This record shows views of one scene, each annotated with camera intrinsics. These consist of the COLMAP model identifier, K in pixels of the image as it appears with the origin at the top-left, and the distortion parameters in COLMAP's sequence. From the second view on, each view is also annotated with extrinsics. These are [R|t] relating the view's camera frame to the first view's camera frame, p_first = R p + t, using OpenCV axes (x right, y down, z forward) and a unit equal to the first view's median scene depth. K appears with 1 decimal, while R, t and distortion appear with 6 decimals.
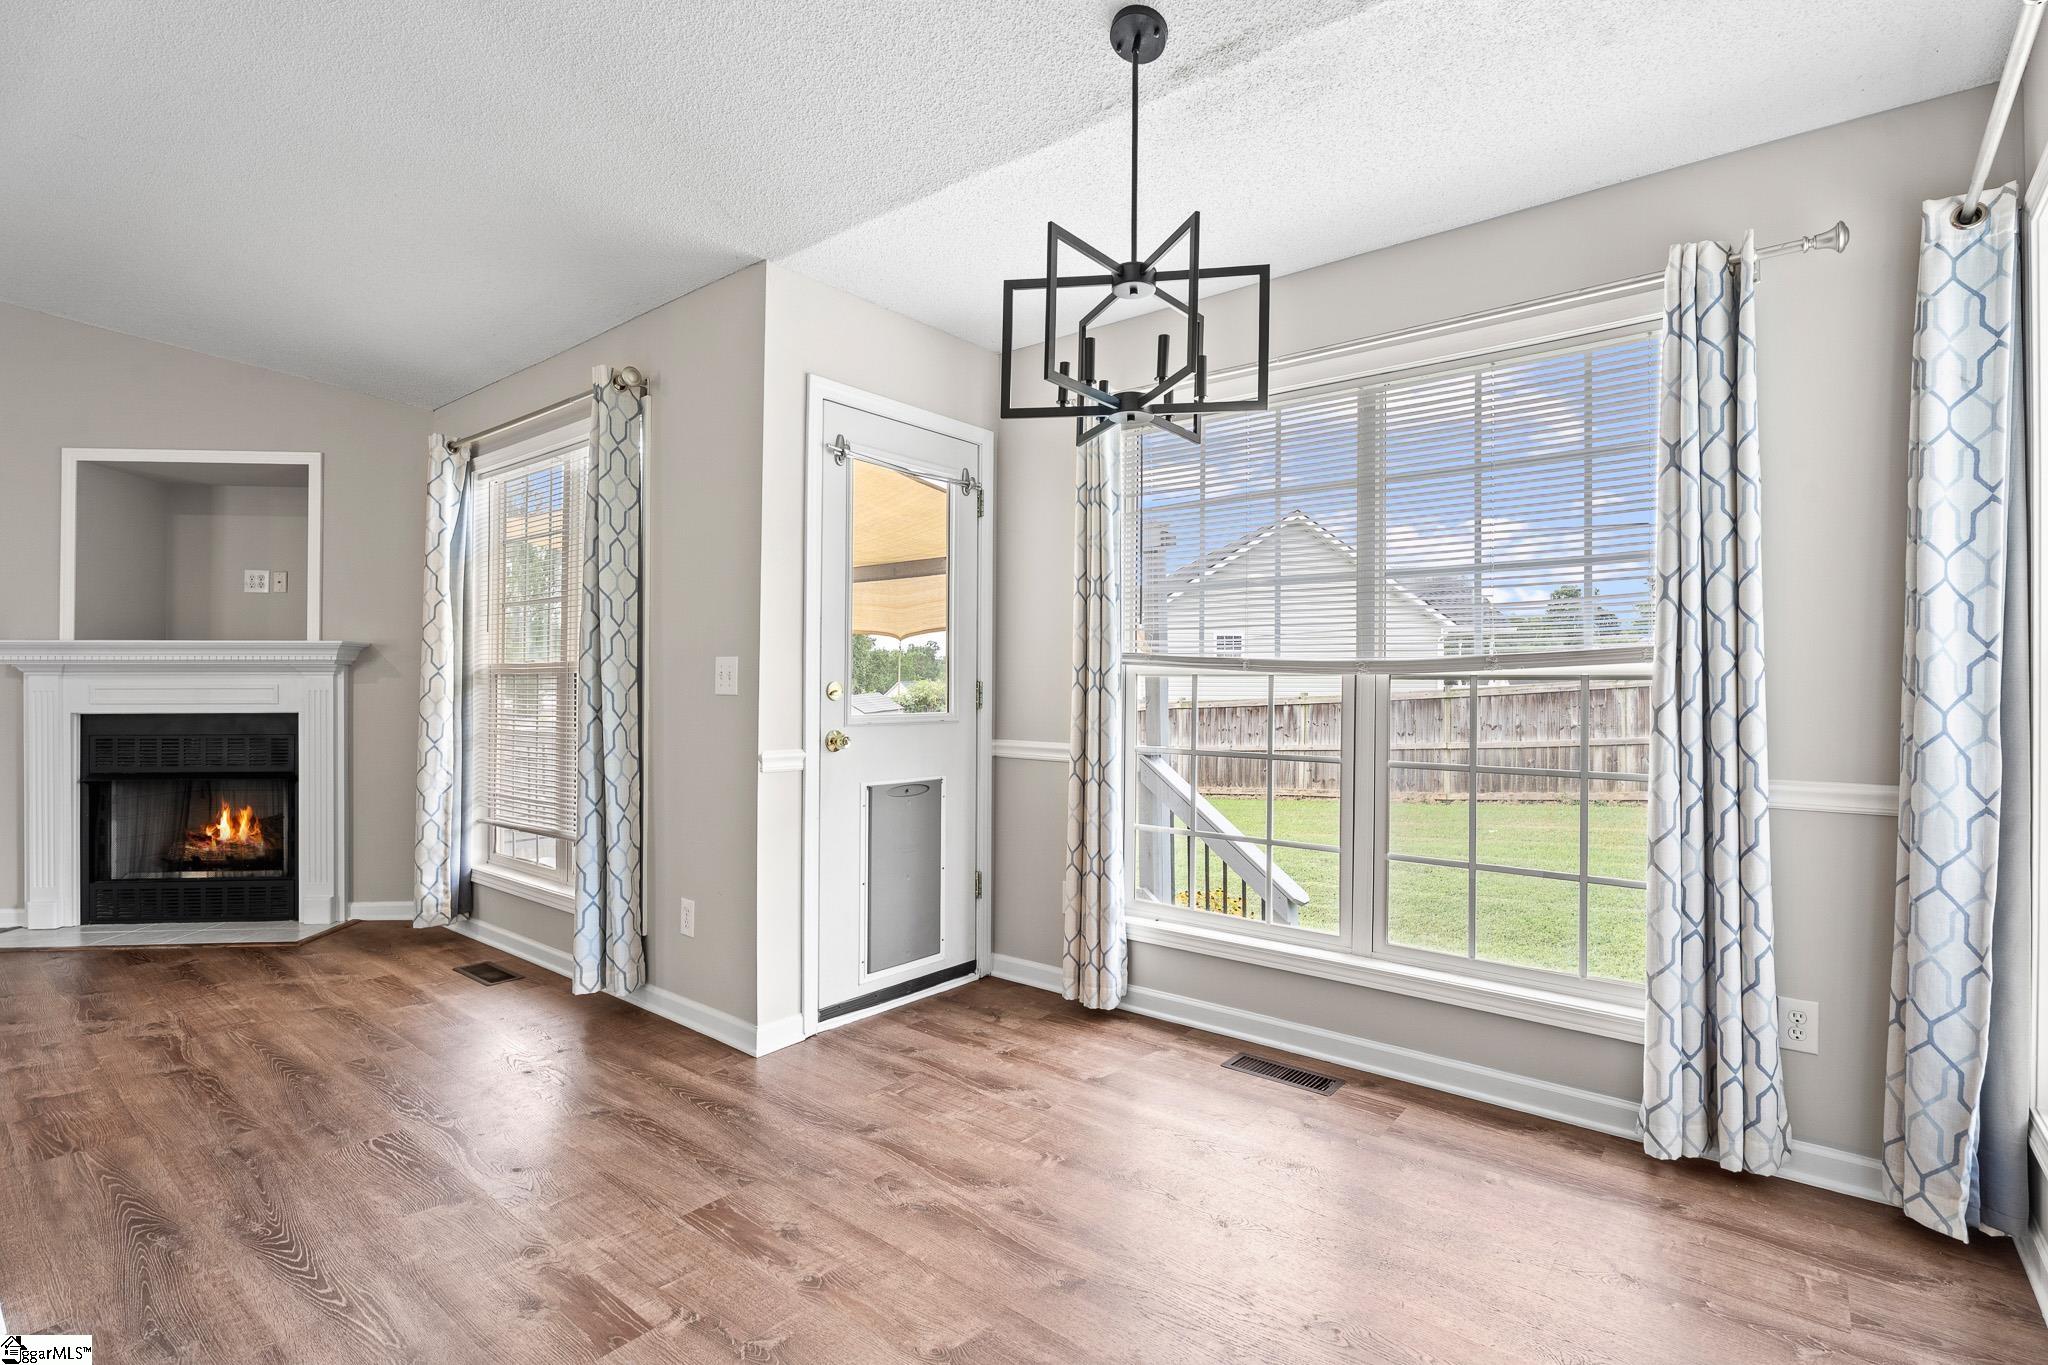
lens RADIAL K [[947.5, 0, 1058.7], [0, 947.5, 668.0], [0, 0, 1]] dist [-0.010689, -0.000195]
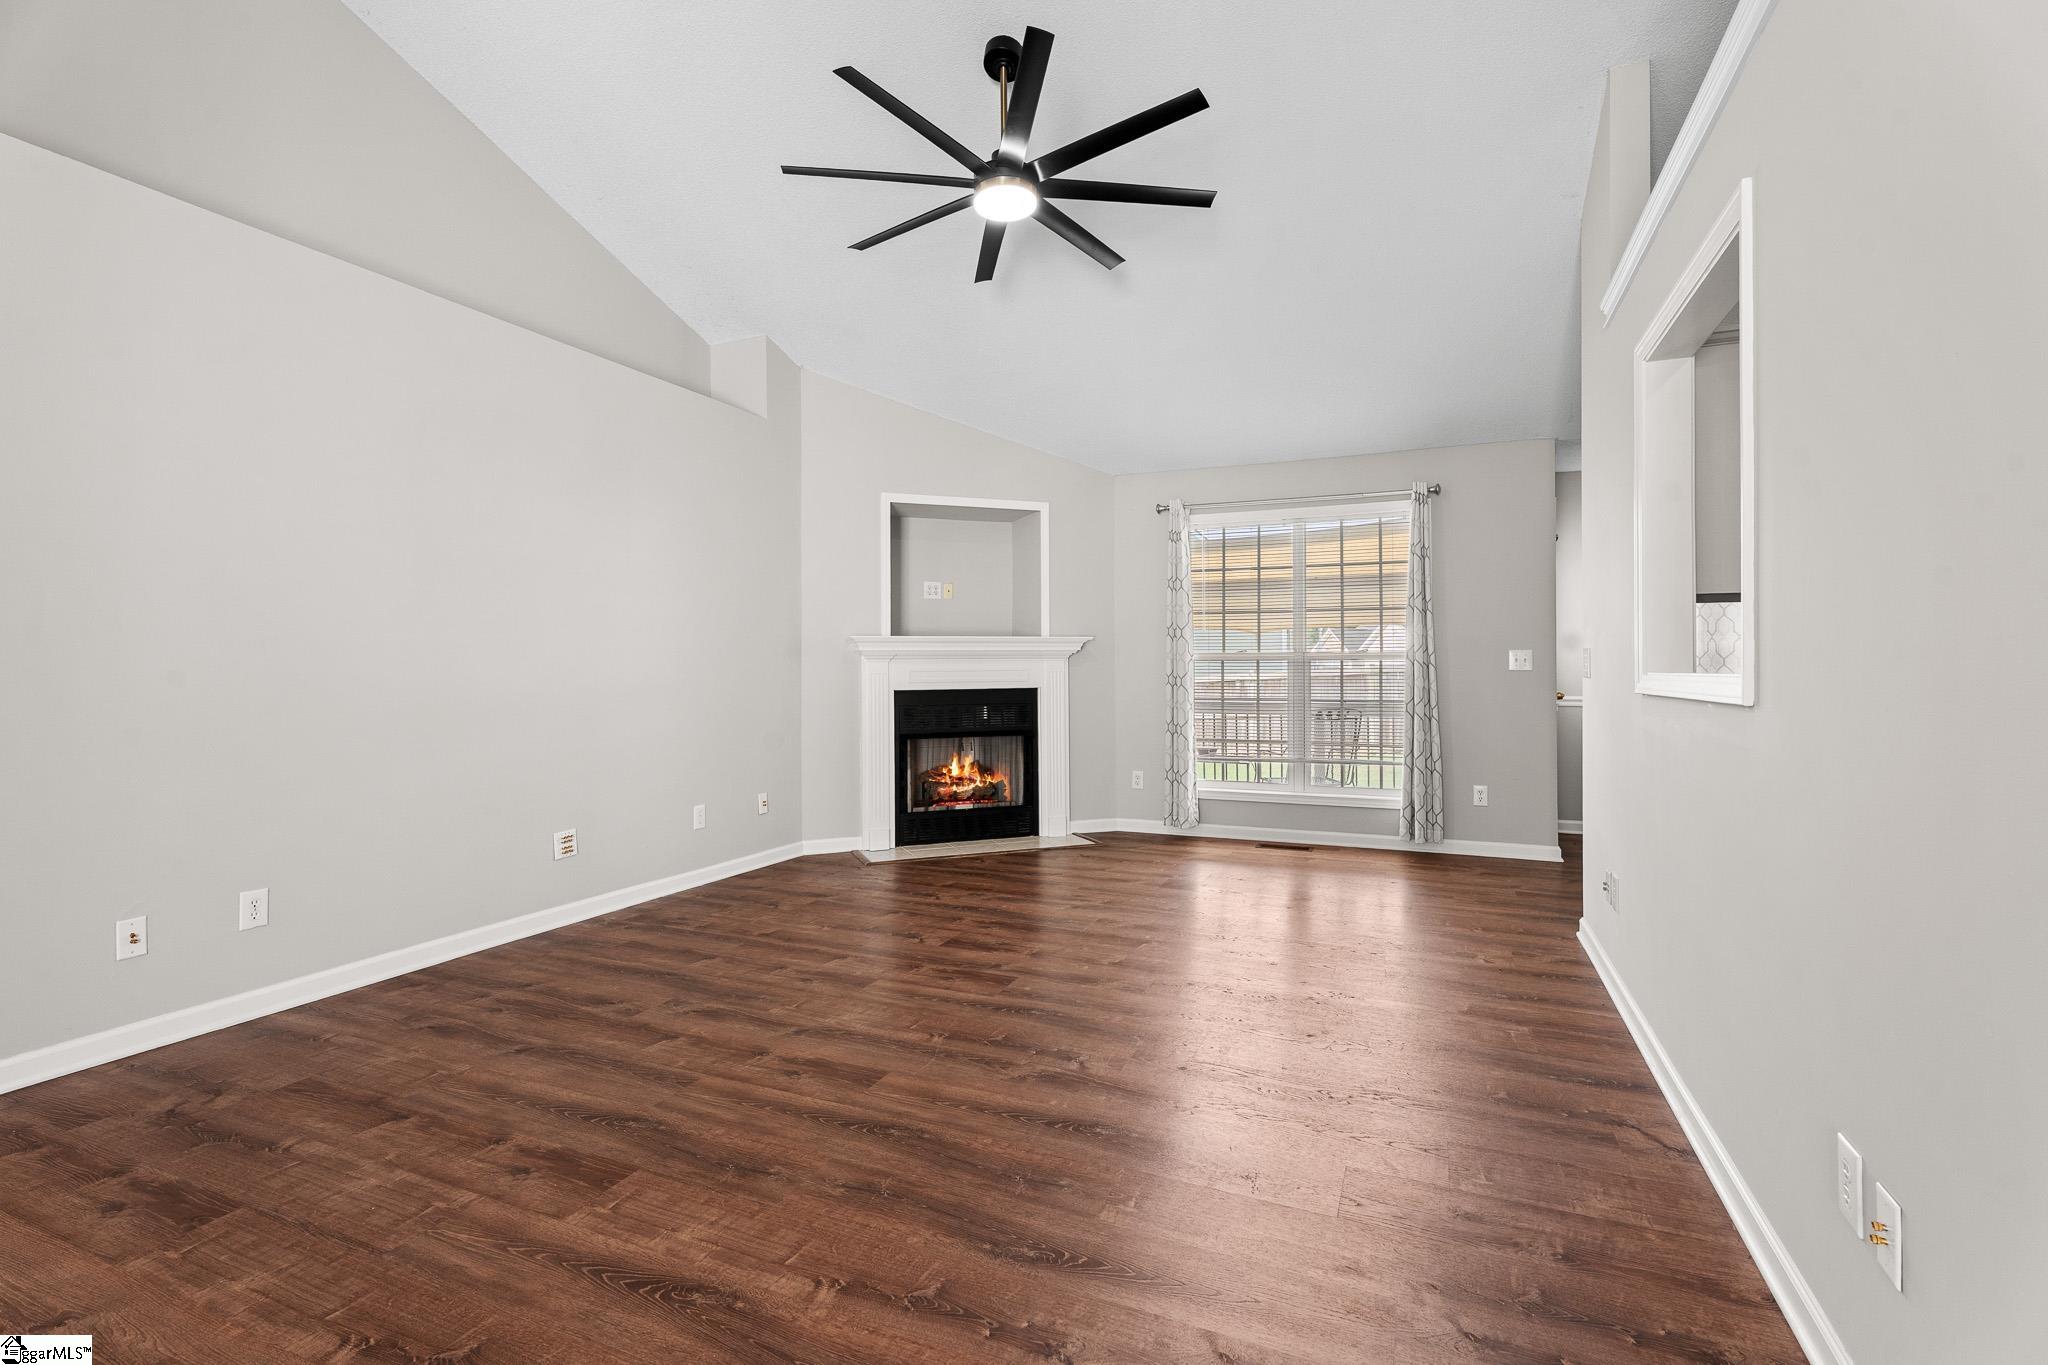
lens RADIAL K [[923.7, 0, 1026.1], [0, 923.7, 666.4], [0, 0, 1]] dist [0.014804, -0.005595]
pose [[0.968476, -0.003191, 0.249087, -1.916748], [-0.000048, 0.999916, 0.012996, -0.004155], [-0.249107, -0.012598, 0.968394, -0.547556]]
